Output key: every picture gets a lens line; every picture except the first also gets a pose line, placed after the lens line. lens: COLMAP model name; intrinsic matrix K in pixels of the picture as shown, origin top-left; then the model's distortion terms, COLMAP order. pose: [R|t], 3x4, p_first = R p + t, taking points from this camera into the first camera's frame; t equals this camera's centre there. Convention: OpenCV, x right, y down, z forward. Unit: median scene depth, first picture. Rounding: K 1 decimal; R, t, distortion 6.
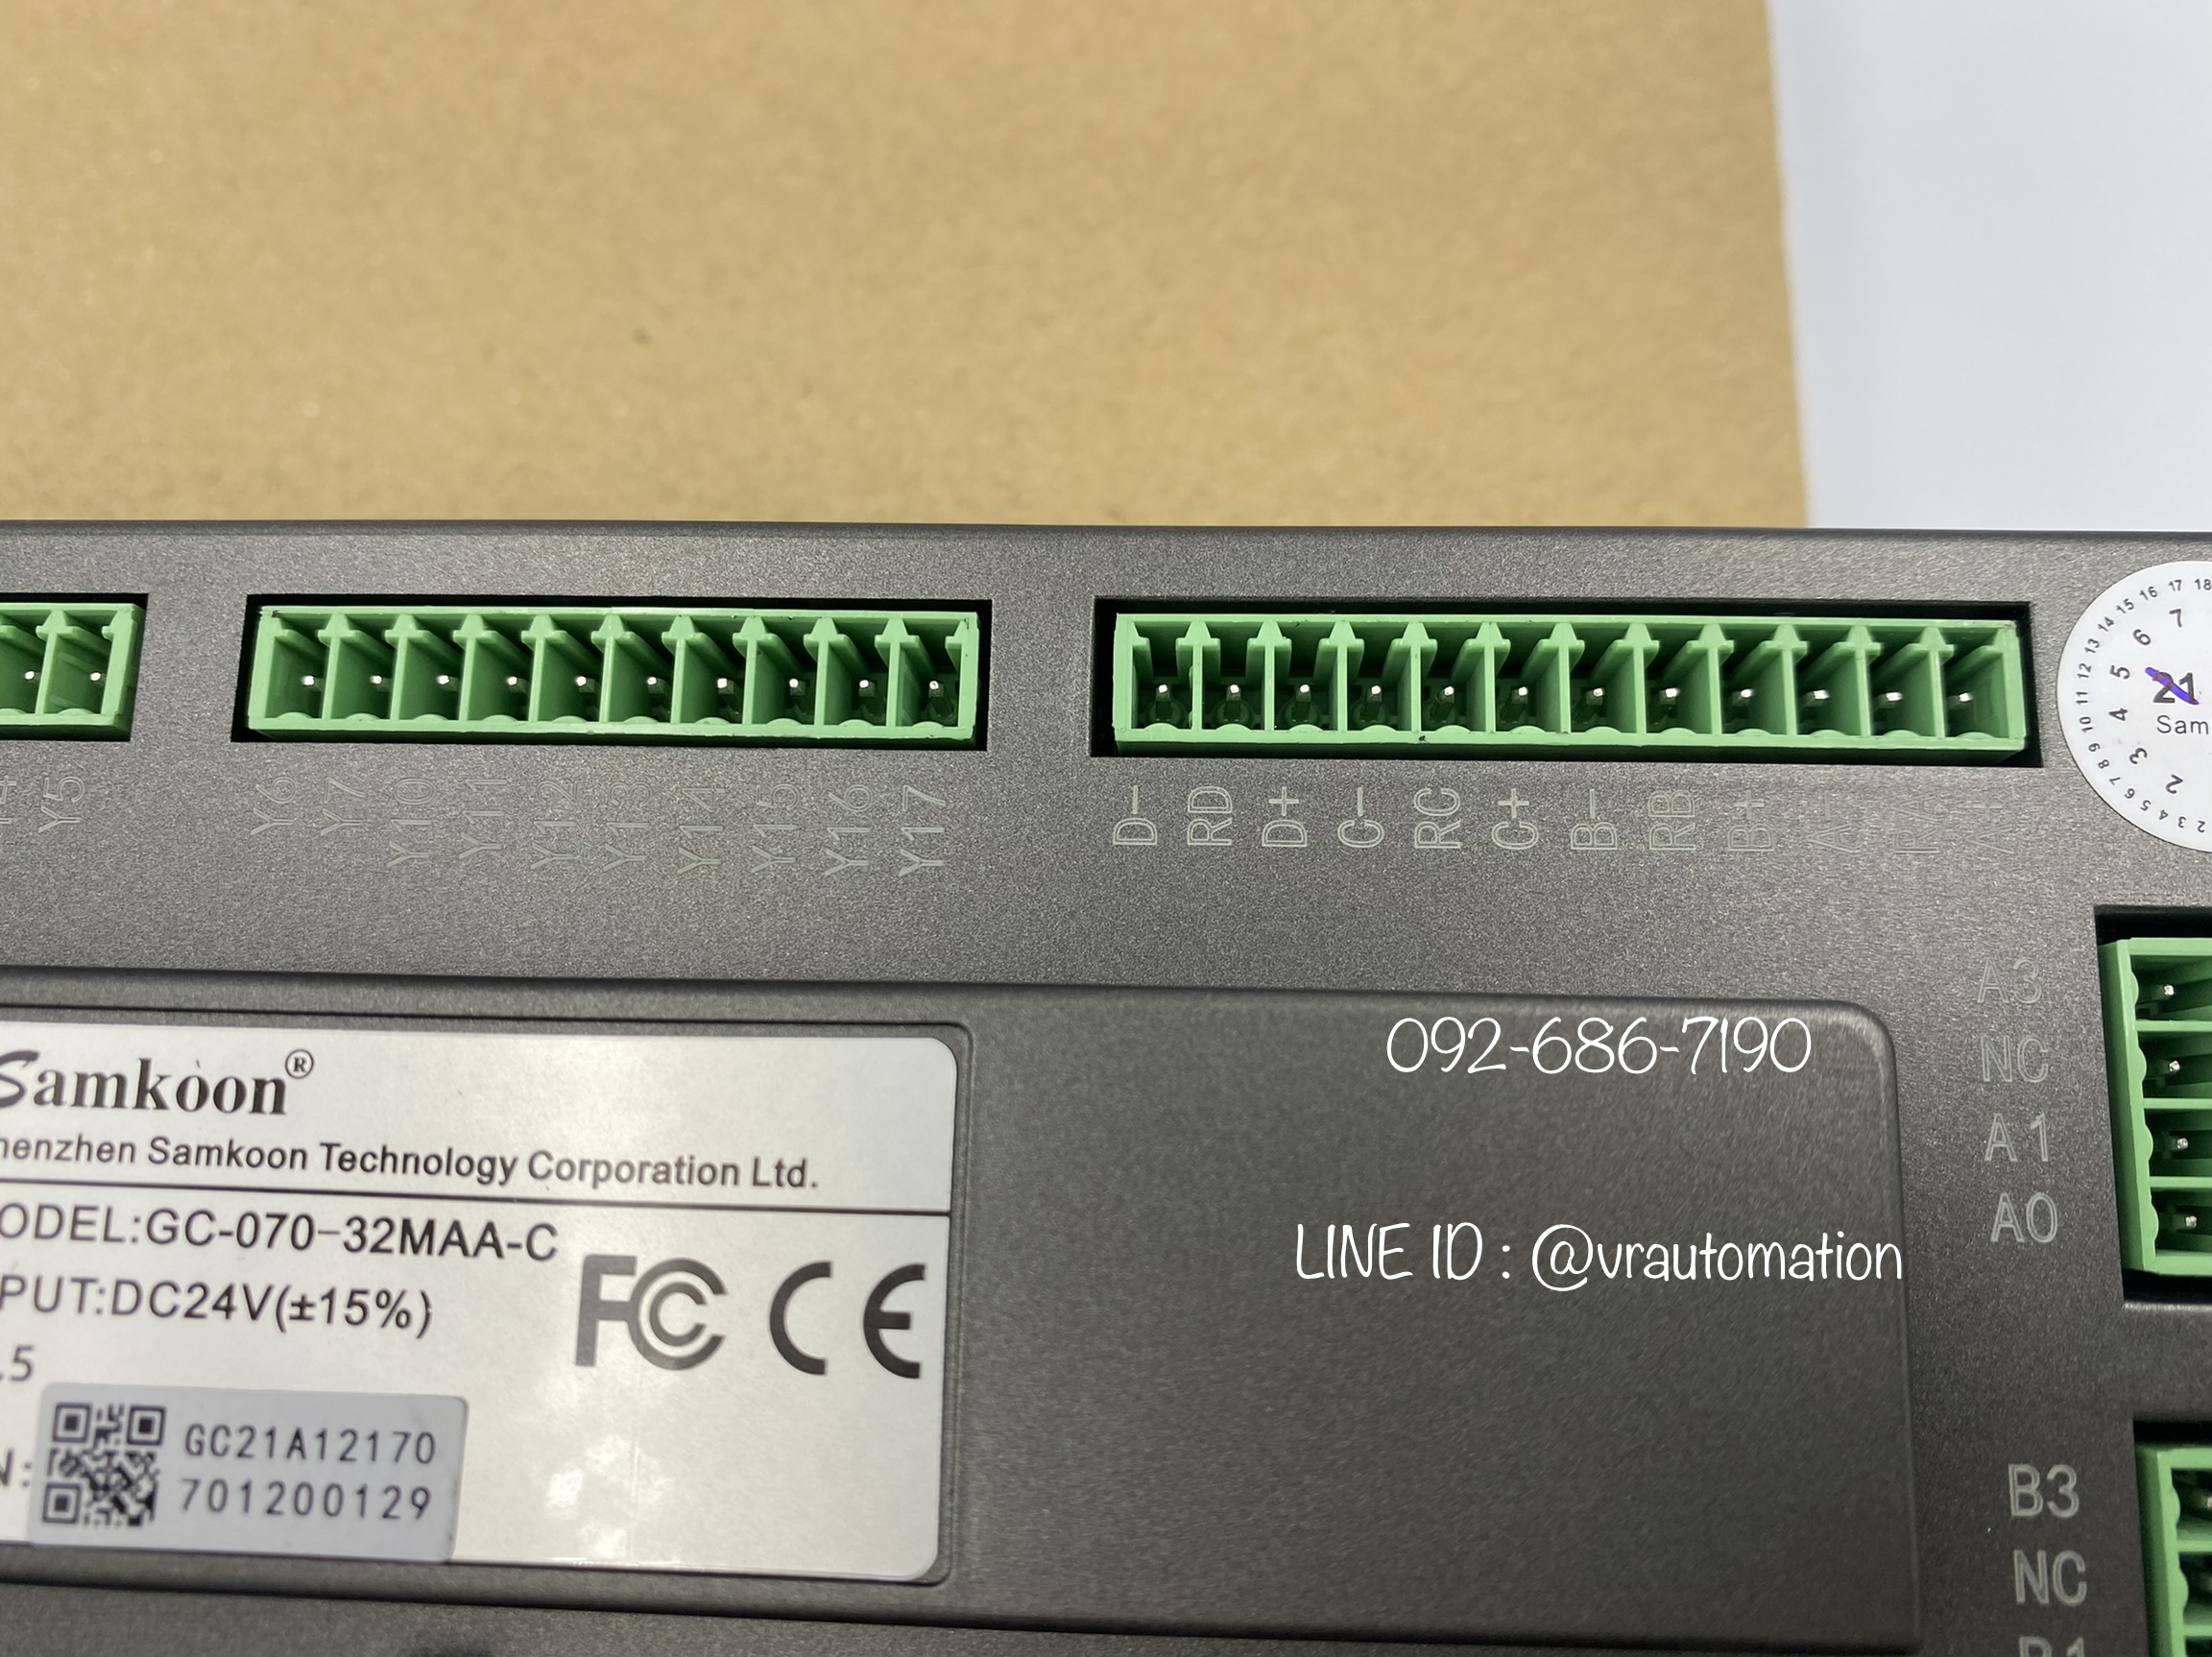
lens RADIAL K [[1811.7, 0, 1106.0], [0, 1811.7, 828.5], [0, 0, 1]] dist [0.031905, -0.090666]
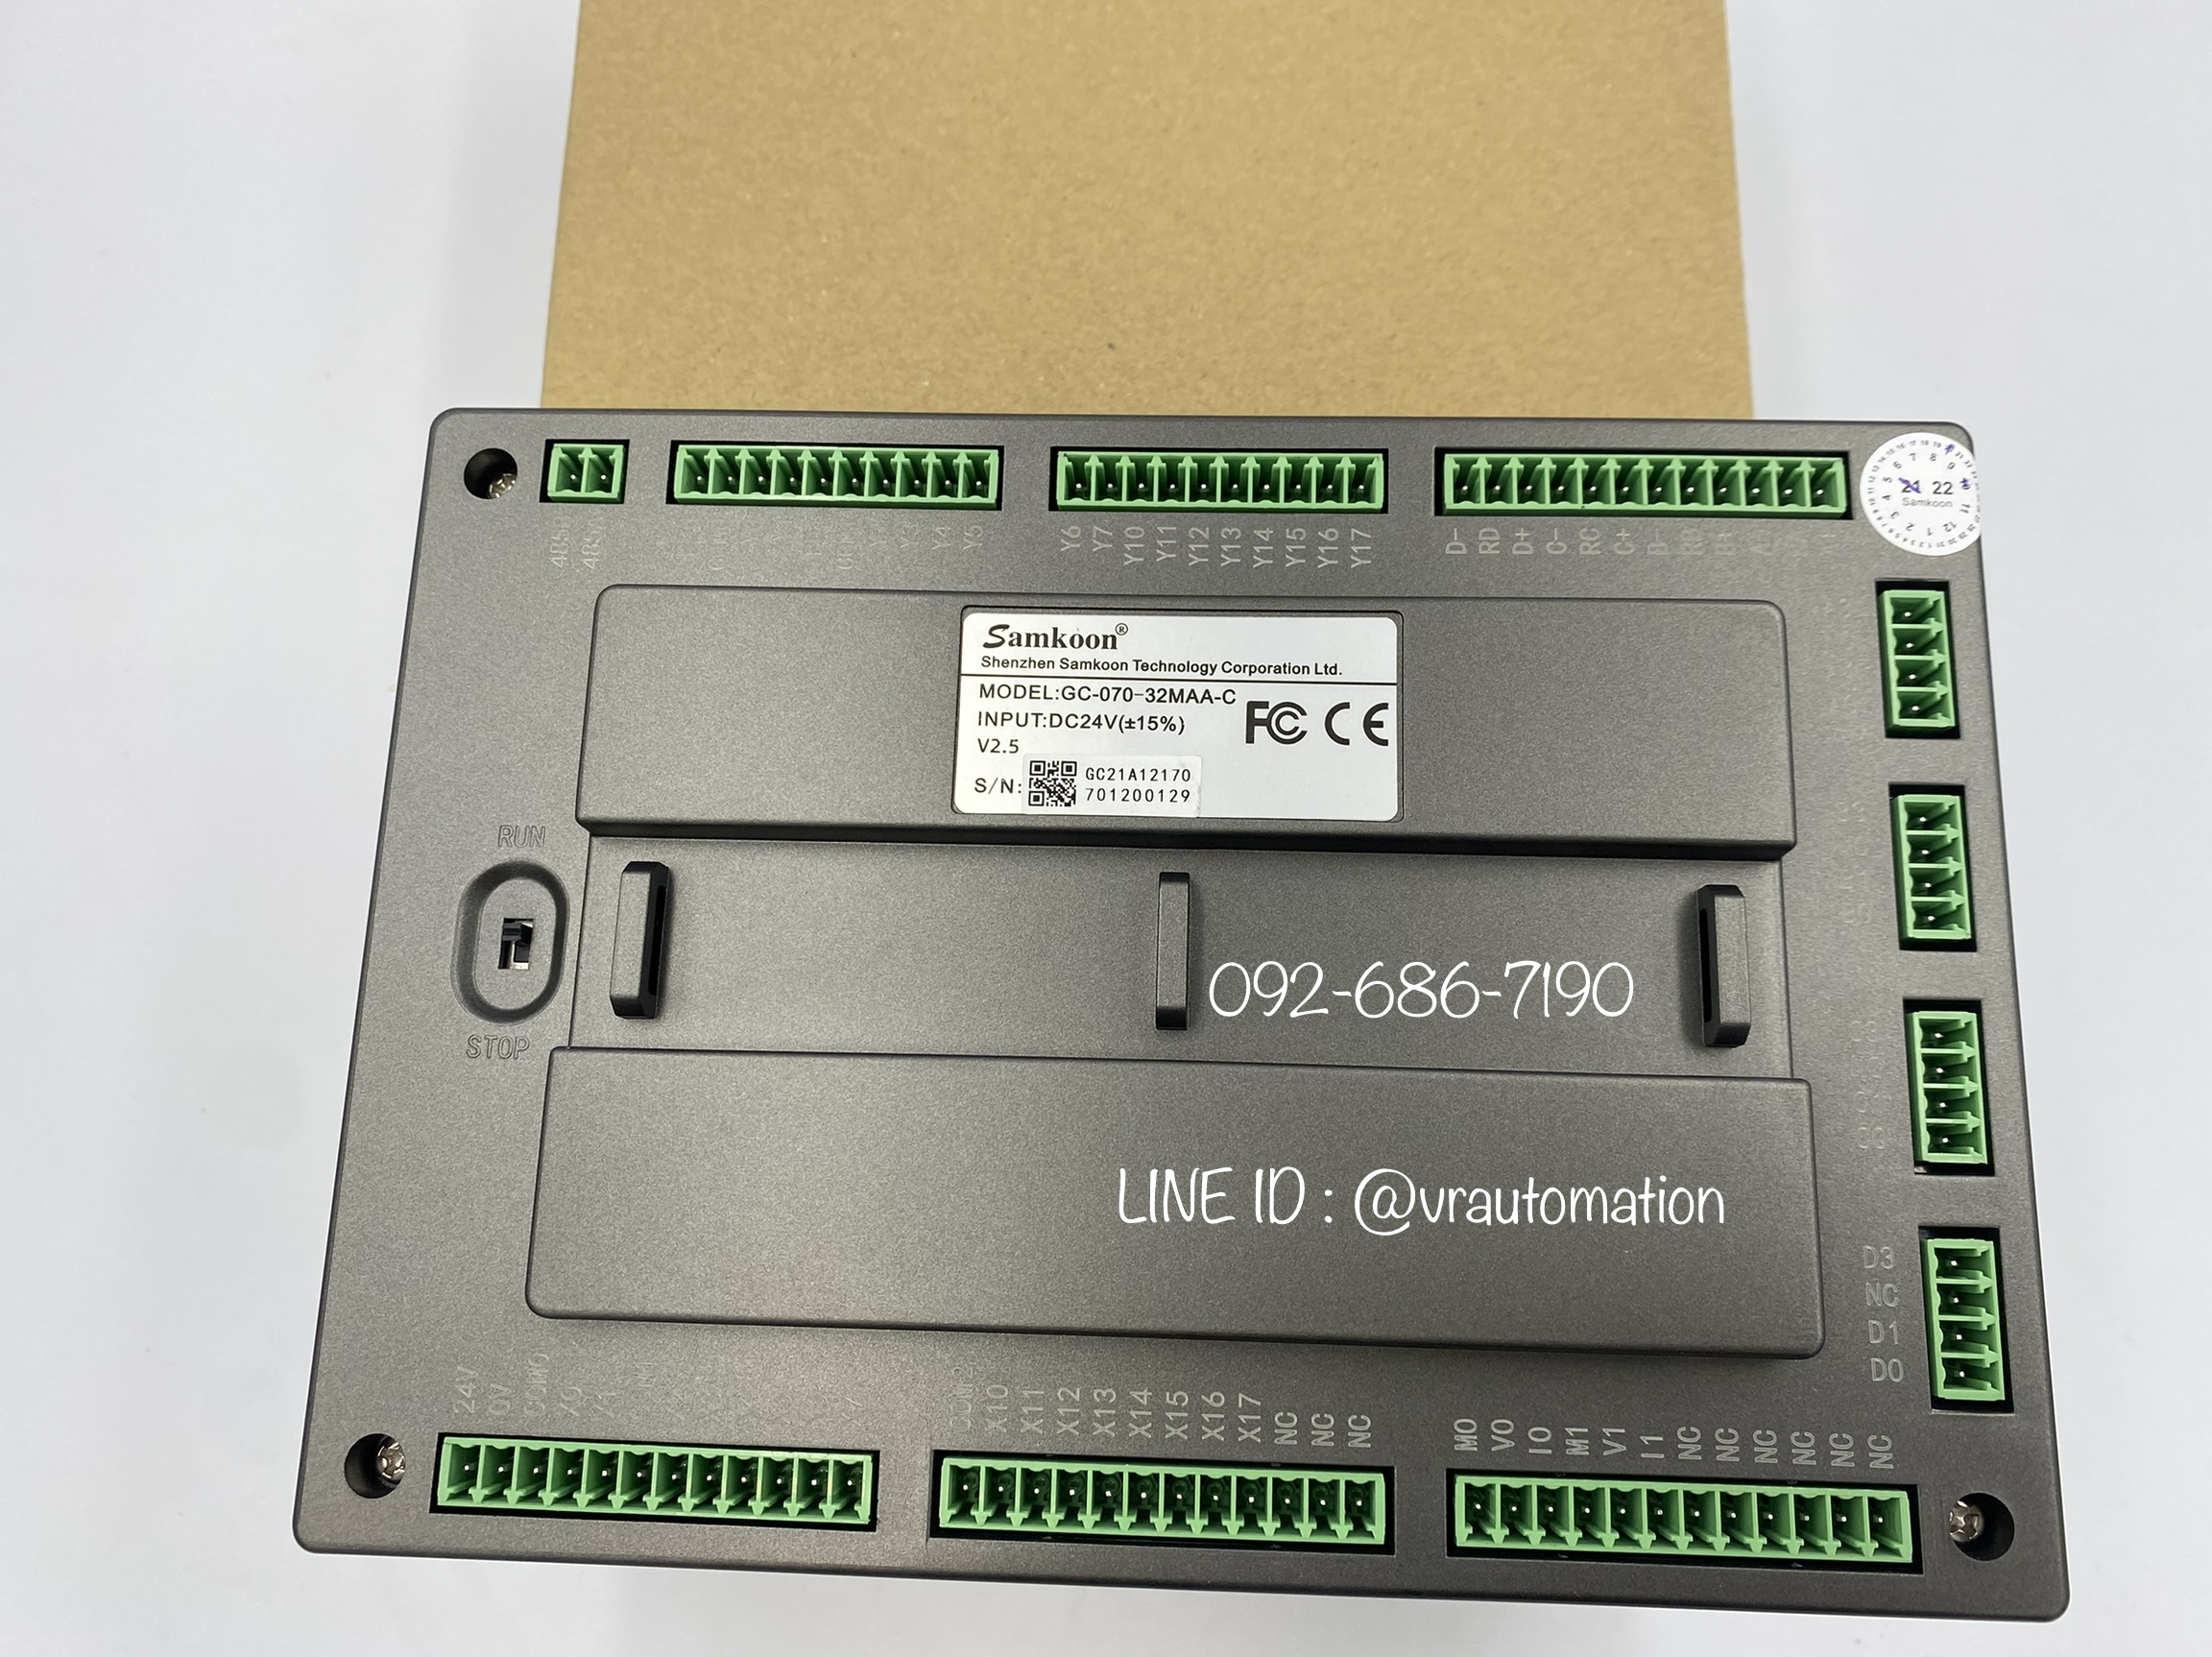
lens RADIAL K [[1734.8, 0, 1110.2], [0, 1734.8, 843.0], [0, 0, 1]] dist [0.089118, -0.193242]
pose [[0.999961, 0.007663, 0.004369, -0.464899], [-0.007592, 0.999842, -0.016080, 0.449799], [-0.004492, 0.016047, 0.999861, -1.302088]]
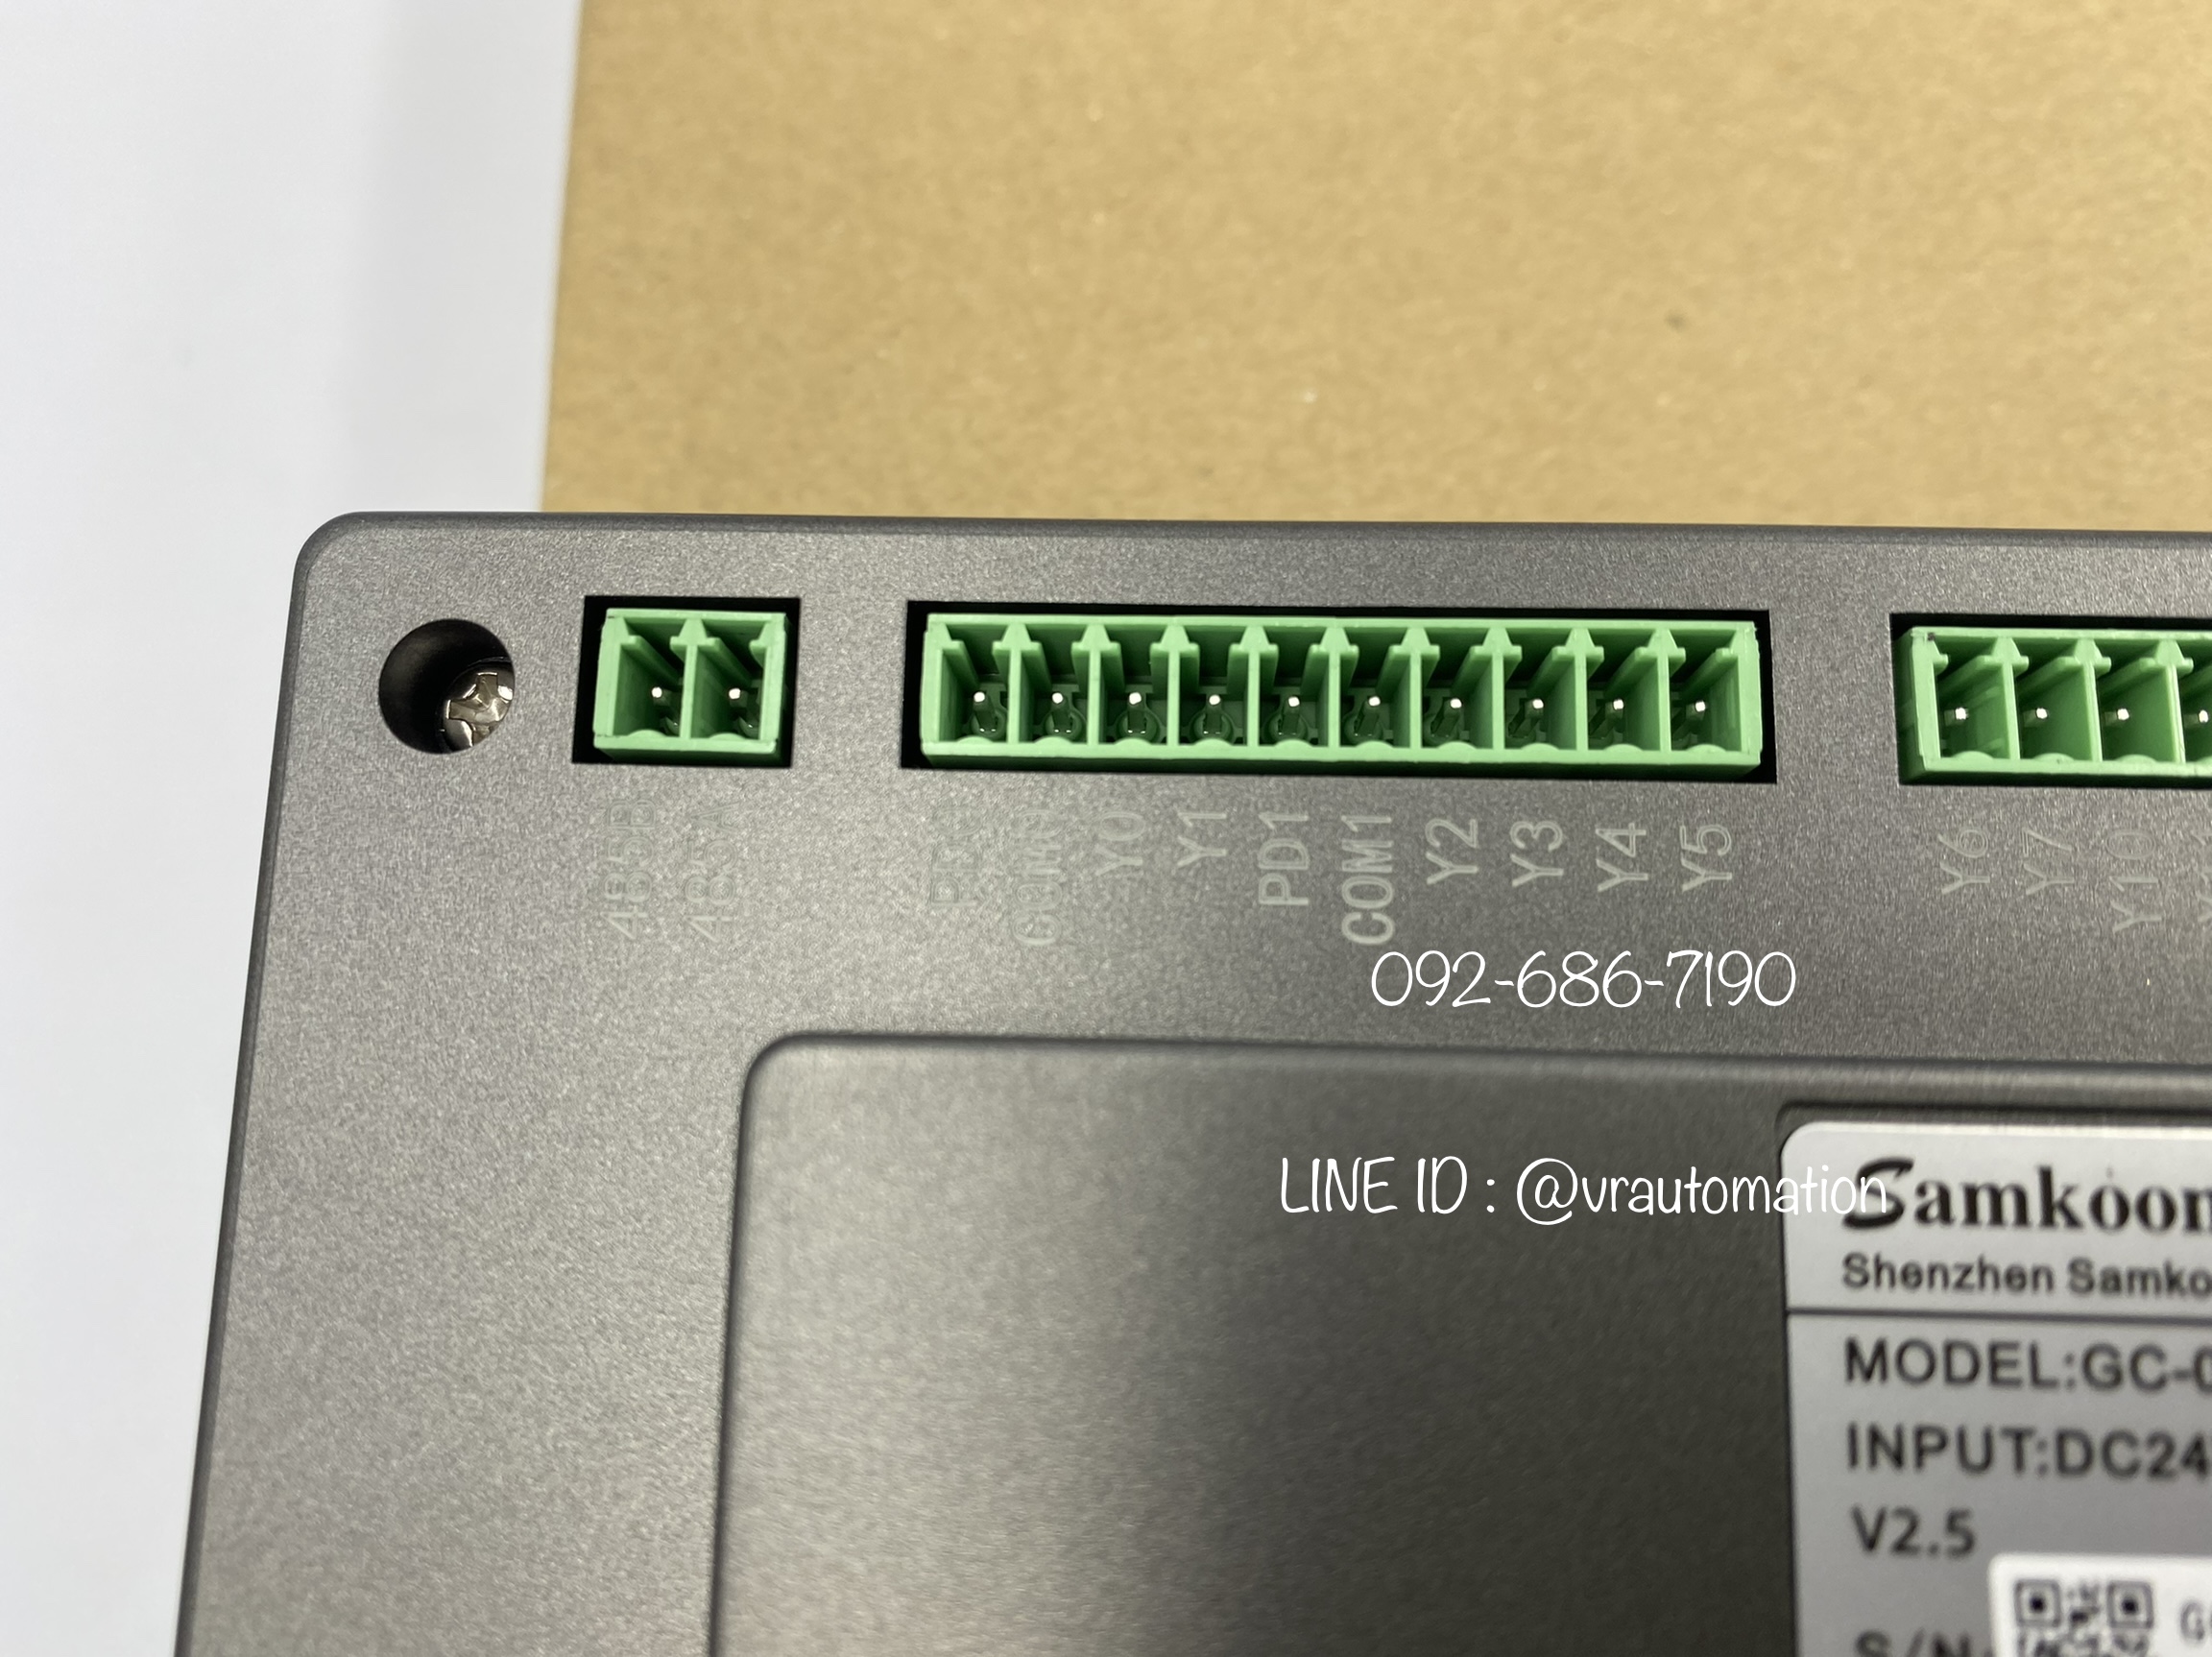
lens RADIAL K [[1740.4, 0, 1106.0], [0, 1740.4, 828.5], [0, 0, 1]] dist [0.016567, -0.038469]
pose [[0.999791, 0.003216, 0.020201, -0.987784], [-0.003576, 0.999835, 0.017815, -0.045492], [-0.020140, -0.017884, 0.999637, 0.193639]]
